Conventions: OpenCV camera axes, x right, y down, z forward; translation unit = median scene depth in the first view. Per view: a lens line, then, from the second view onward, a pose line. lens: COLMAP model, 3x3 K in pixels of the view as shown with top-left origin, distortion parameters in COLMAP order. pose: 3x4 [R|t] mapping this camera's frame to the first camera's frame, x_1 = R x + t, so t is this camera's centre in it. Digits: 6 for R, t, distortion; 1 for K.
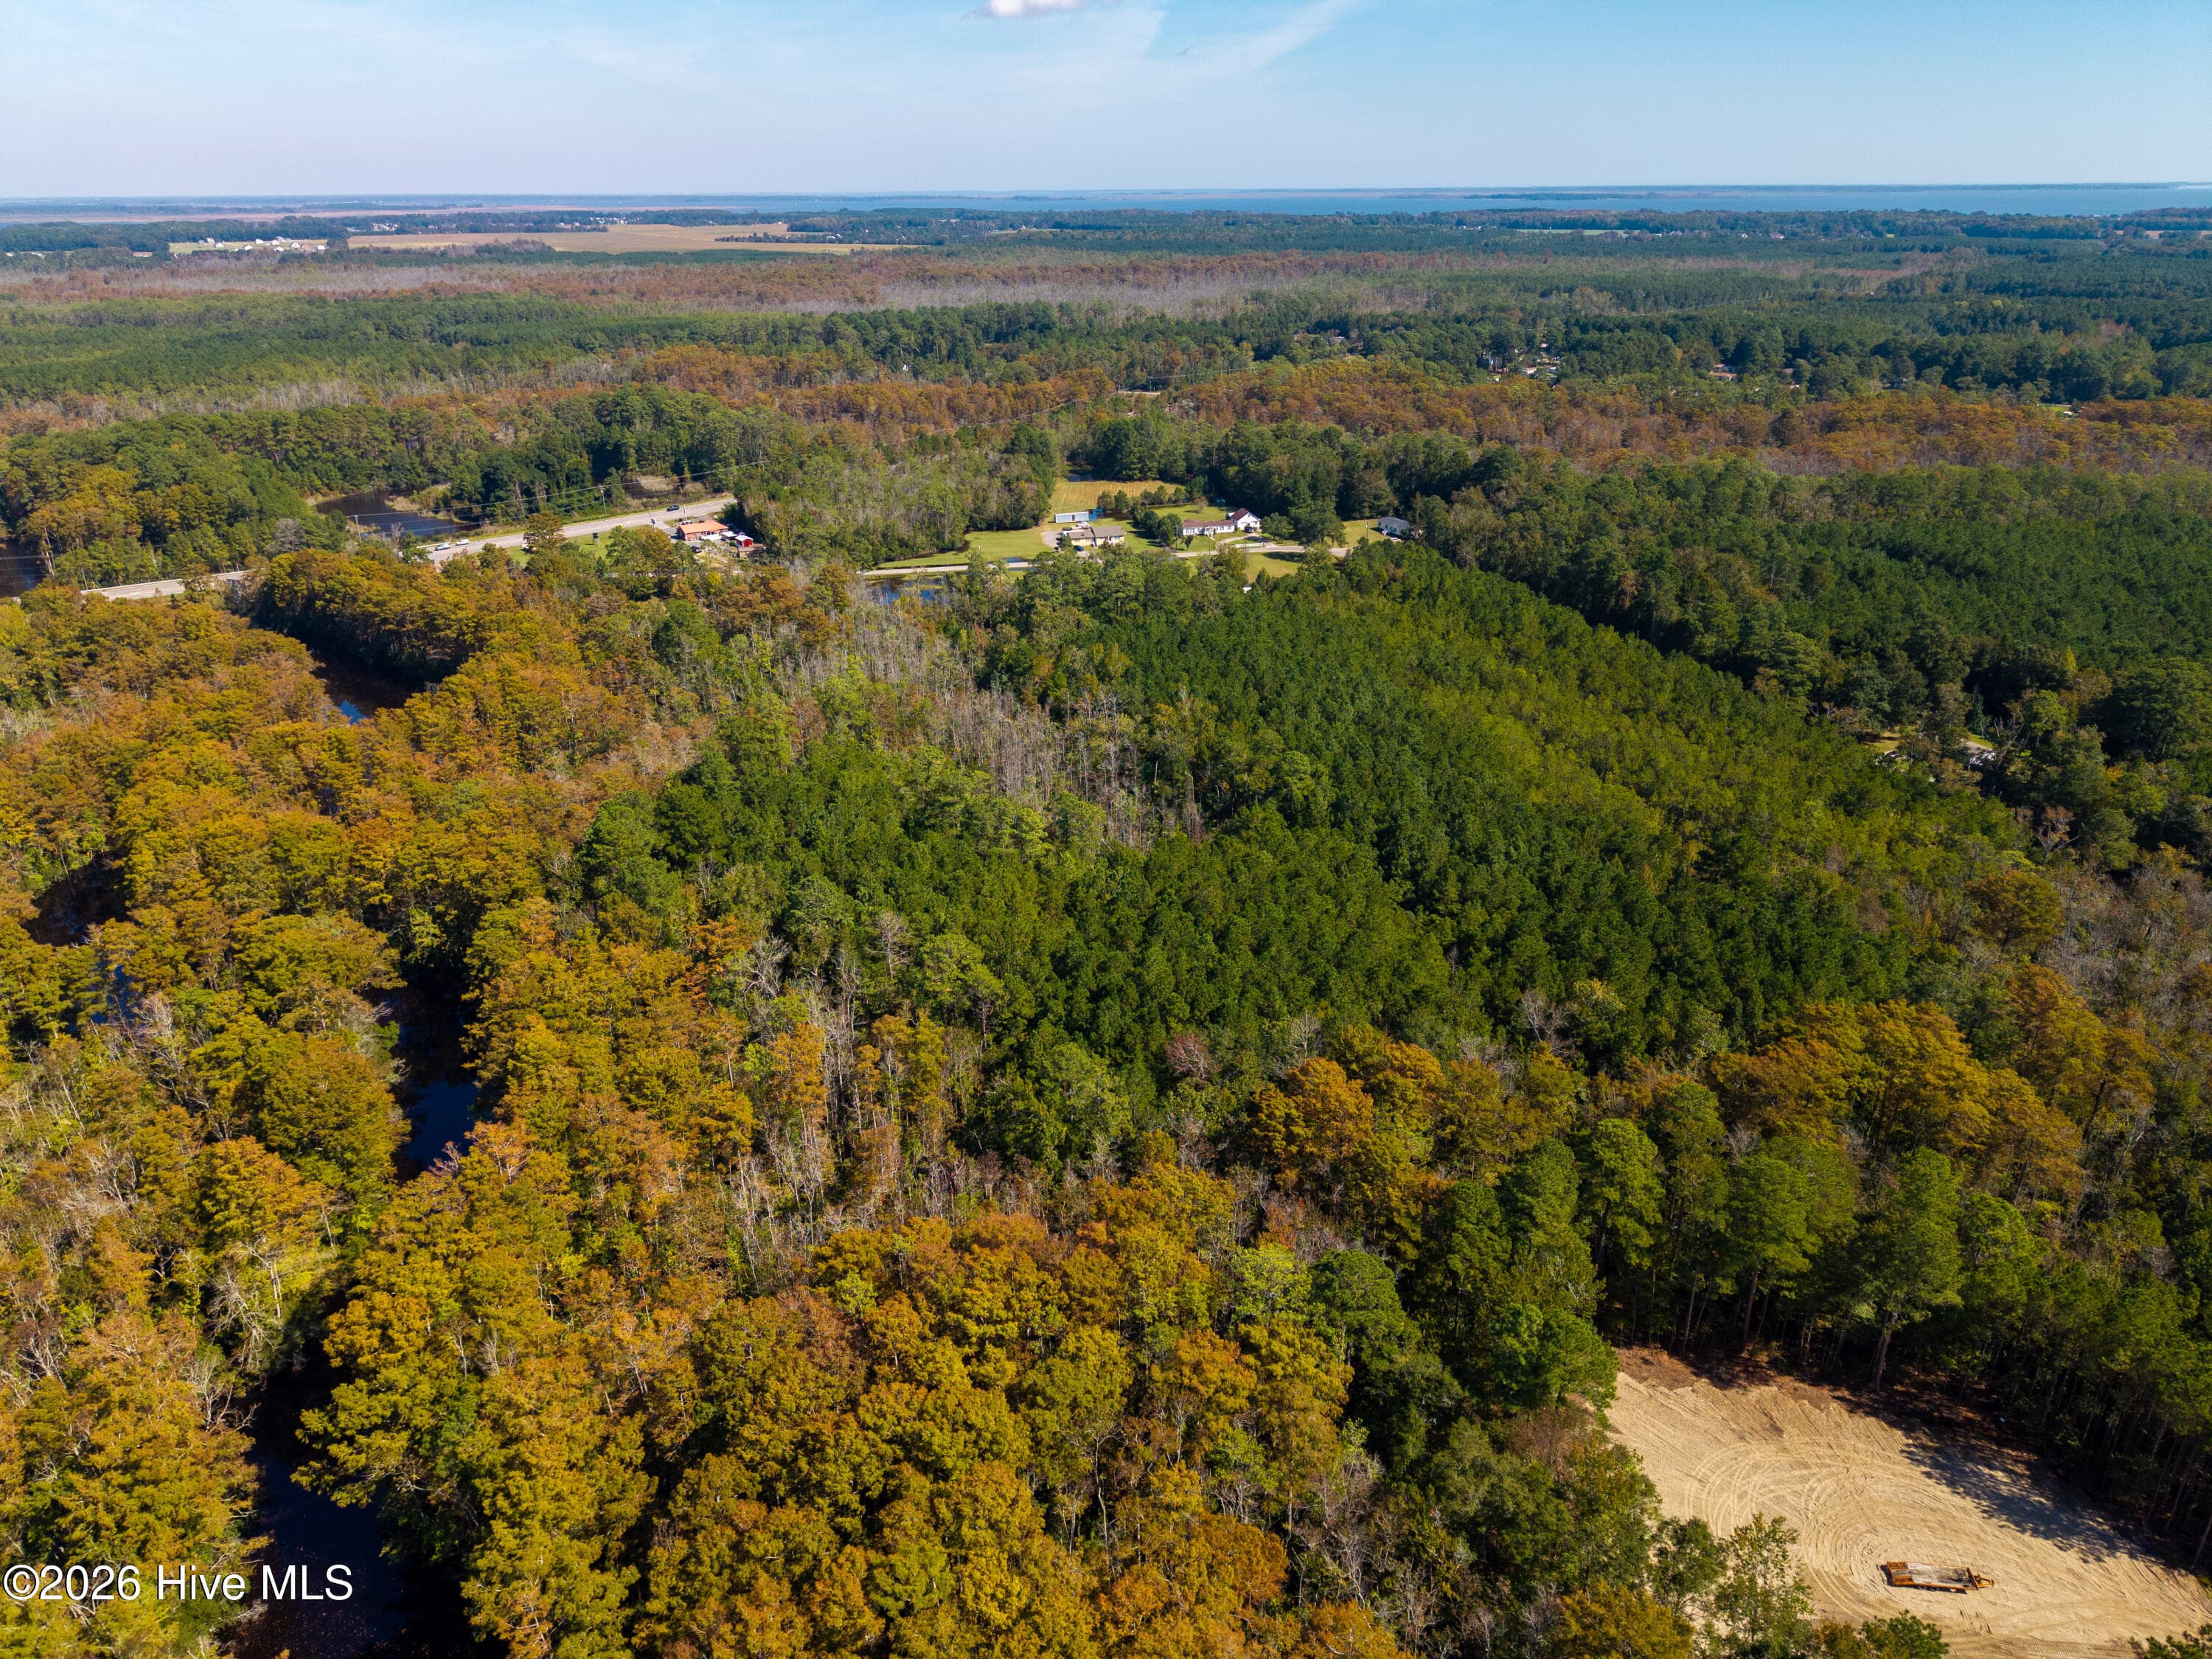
lens RADIAL K [[1478.4, 0, 1104.3], [0, 1478.4, 821.7], [0, 0, 1]] dist [0.029590, -0.027459]
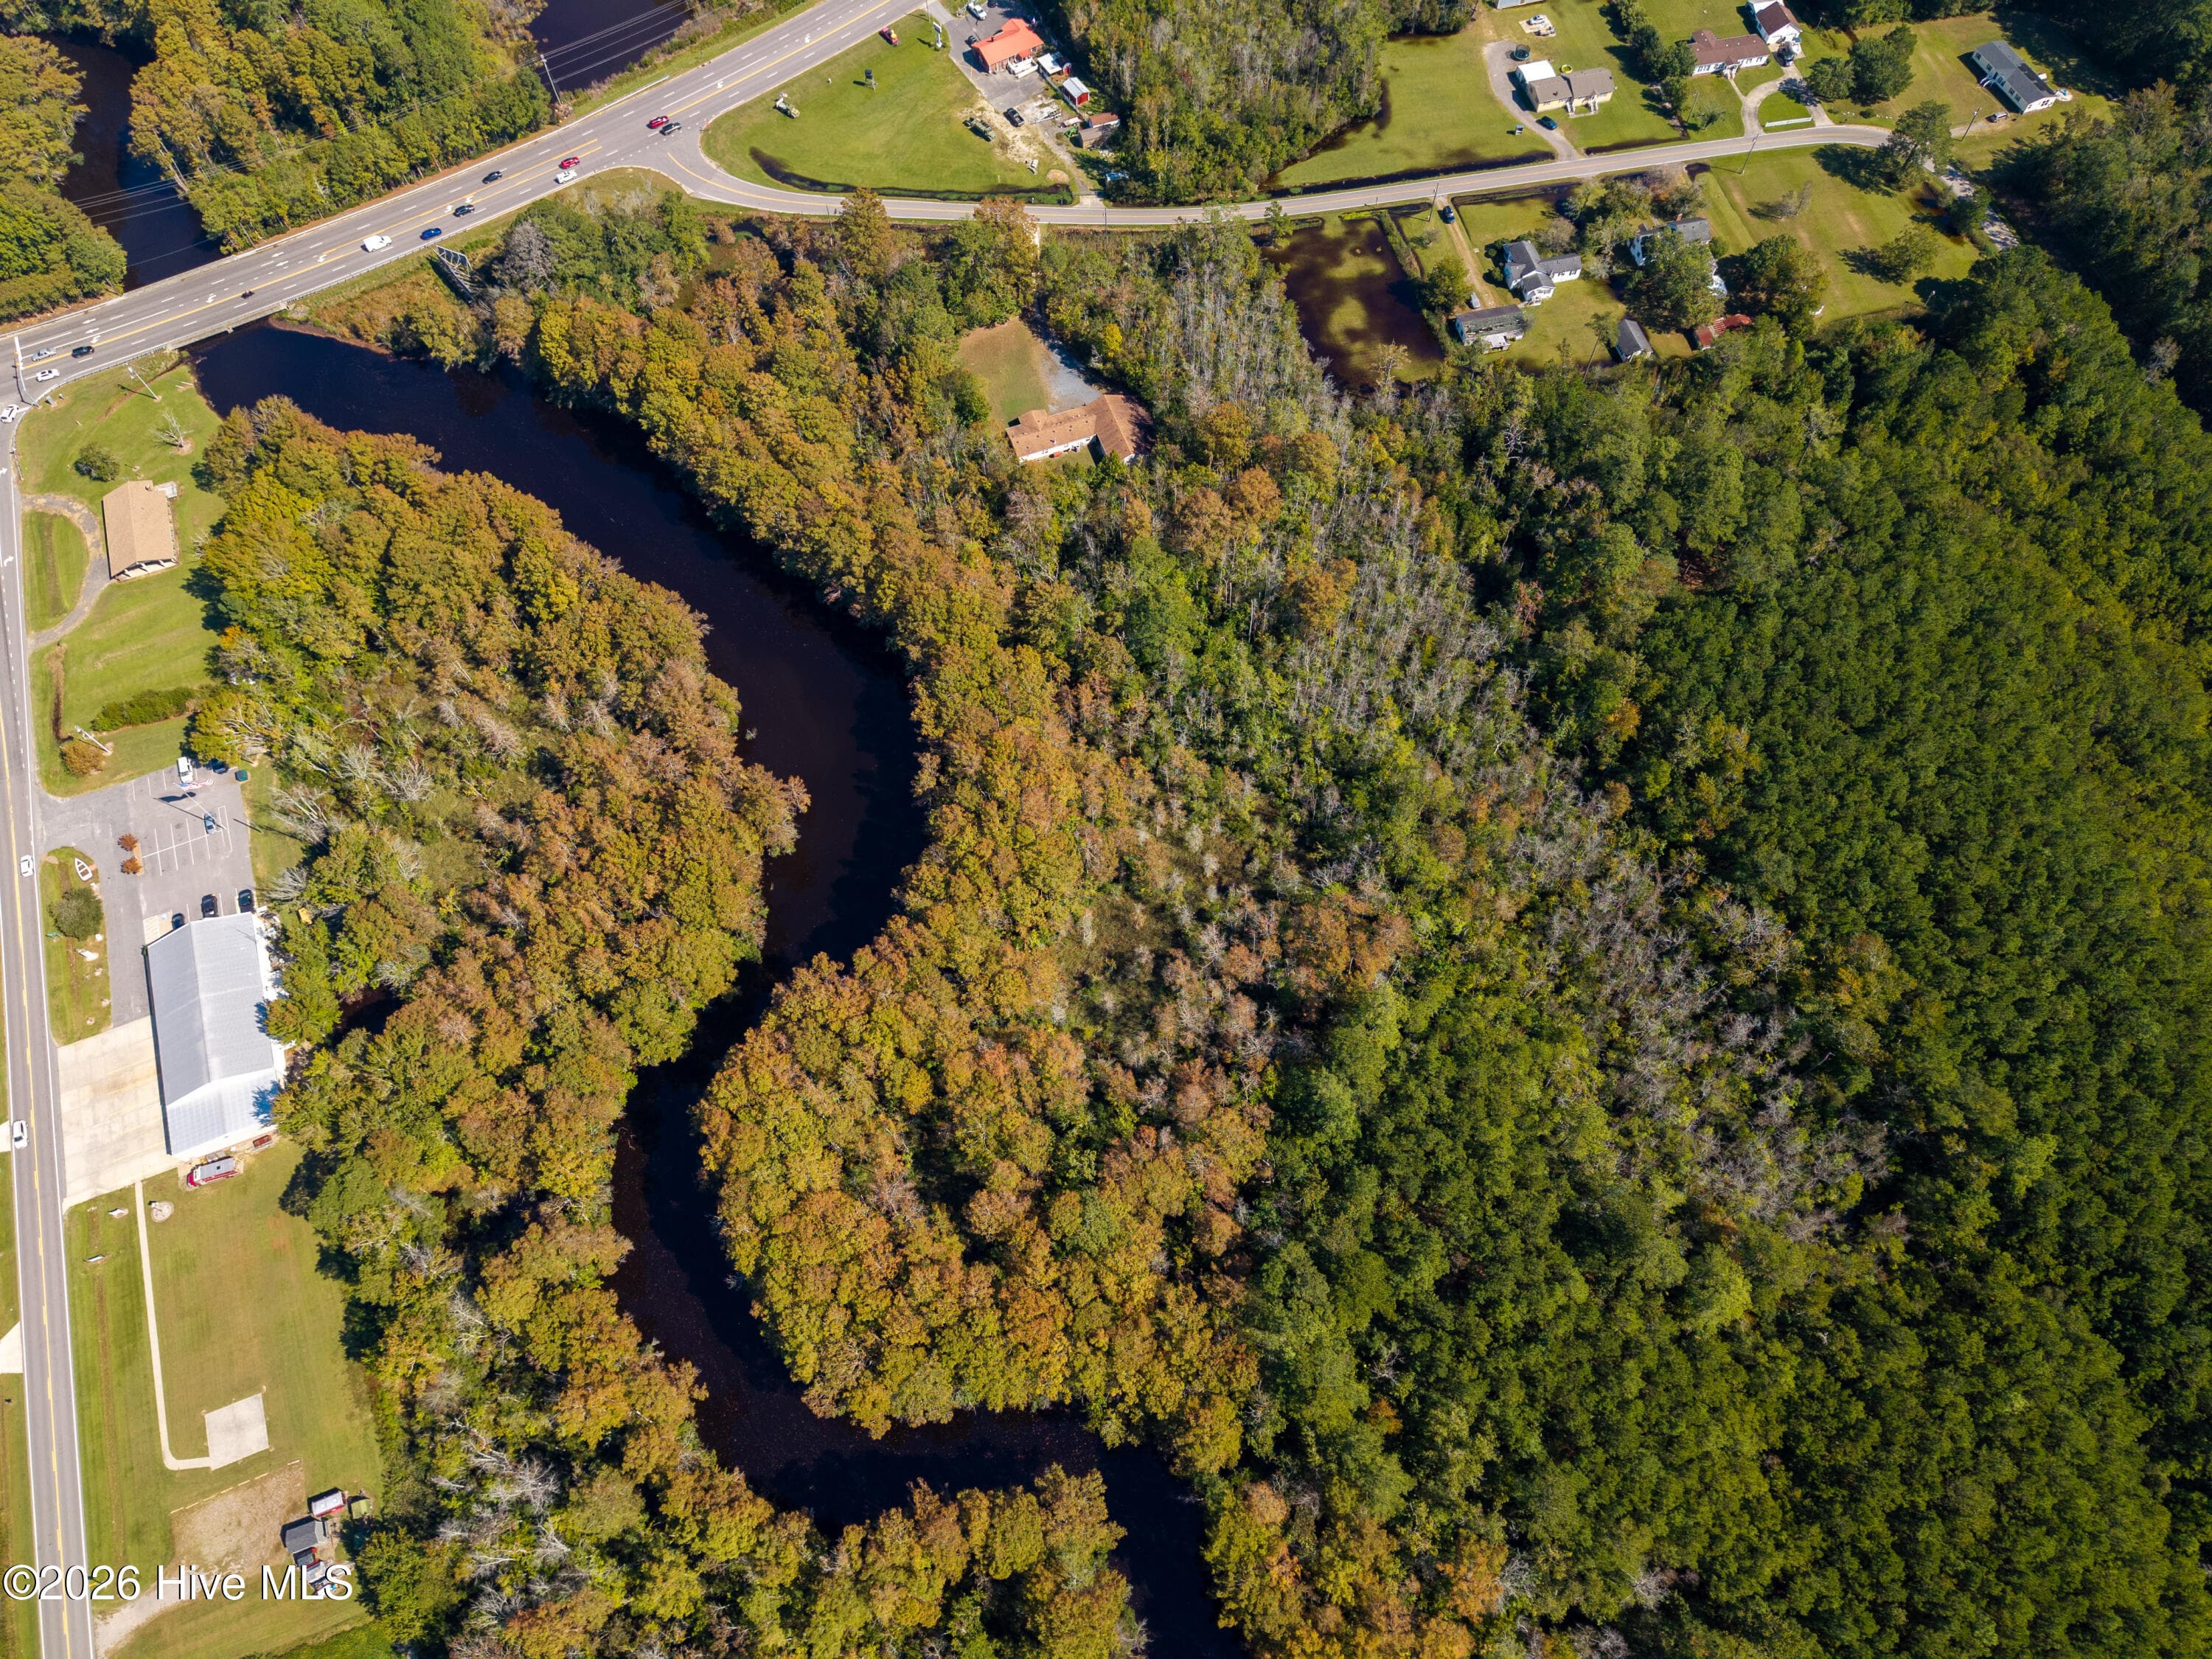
lens RADIAL K [[1478.4, 0, 1102.2], [0, 1478.4, 825.7], [0, 0, 1]] dist [0.029590, -0.027459]
pose [[0.999017, 0.037647, -0.023408, -0.326484], [-0.014292, 0.773344, 0.633825, -0.604053], [0.041964, -0.632867, 0.773122, 0.360459]]
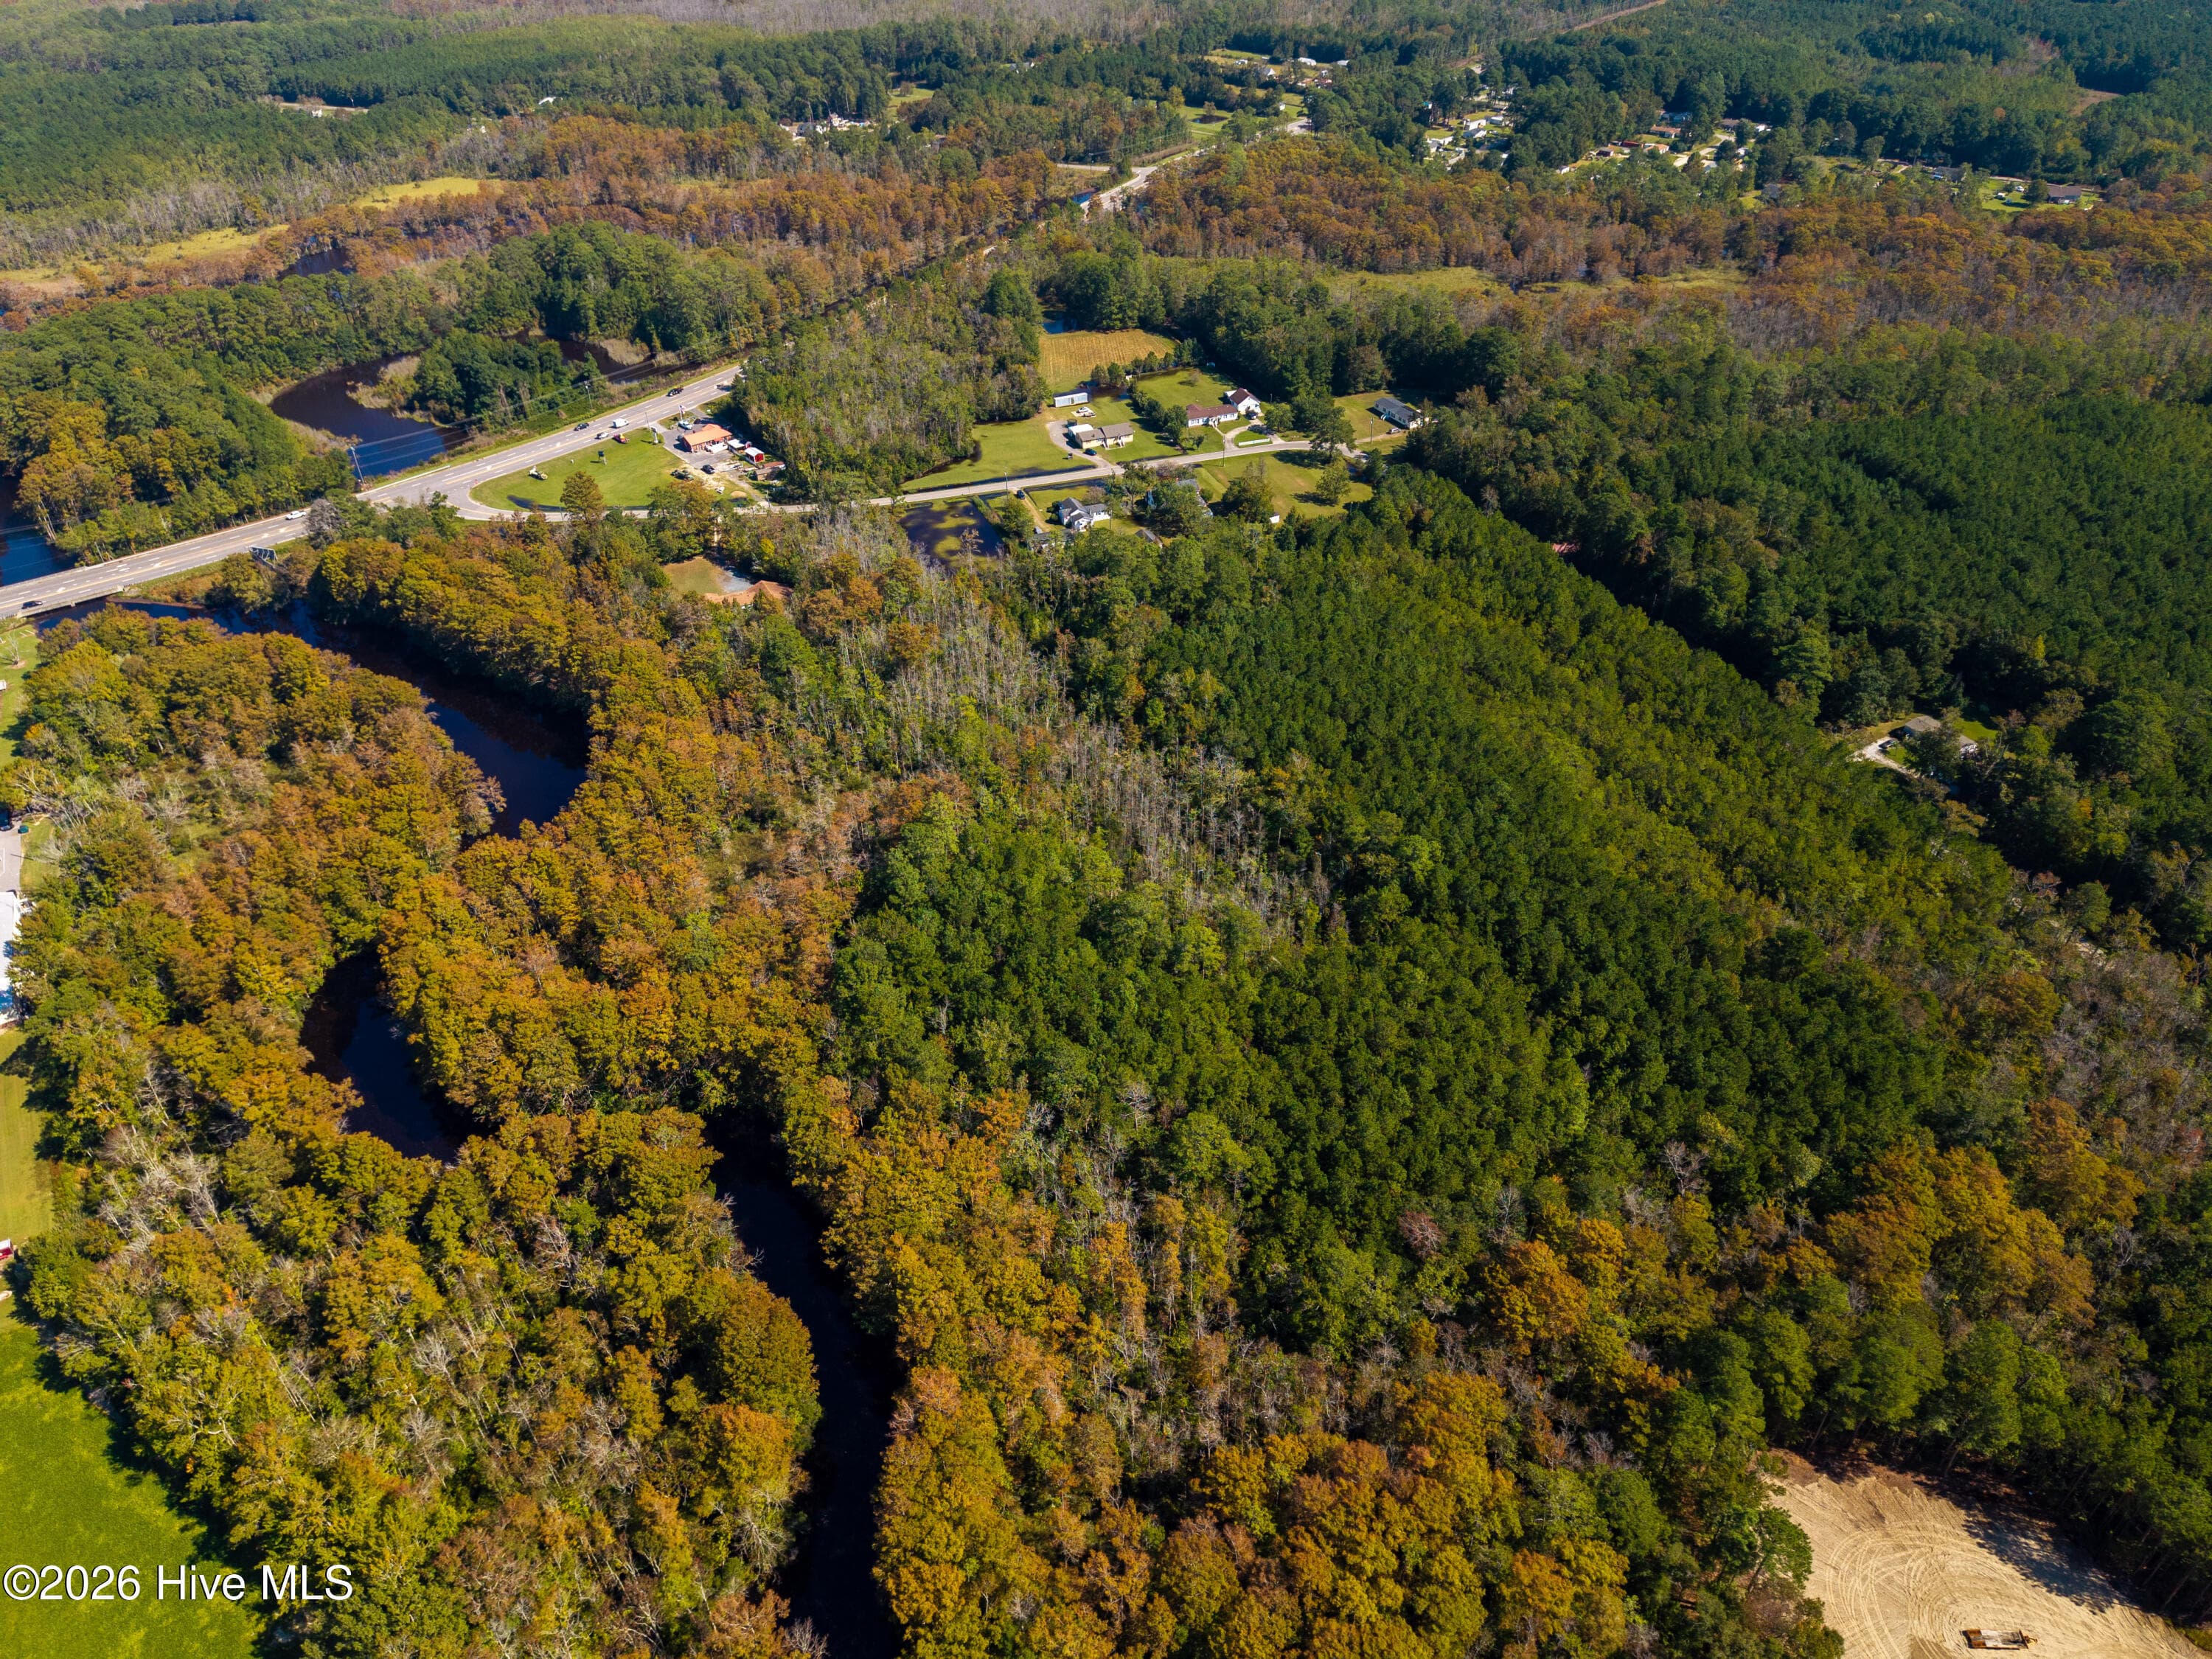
lens RADIAL K [[1478.4, 0, 1102.9], [0, 1478.4, 826.5], [0, 0, 1]] dist [0.029590, -0.027459]
pose [[0.995159, -0.058331, 0.079101, -0.168736], [0.038398, 0.971619, 0.233413, -0.277907], [-0.090471, -0.229246, 0.969155, -0.073057]]
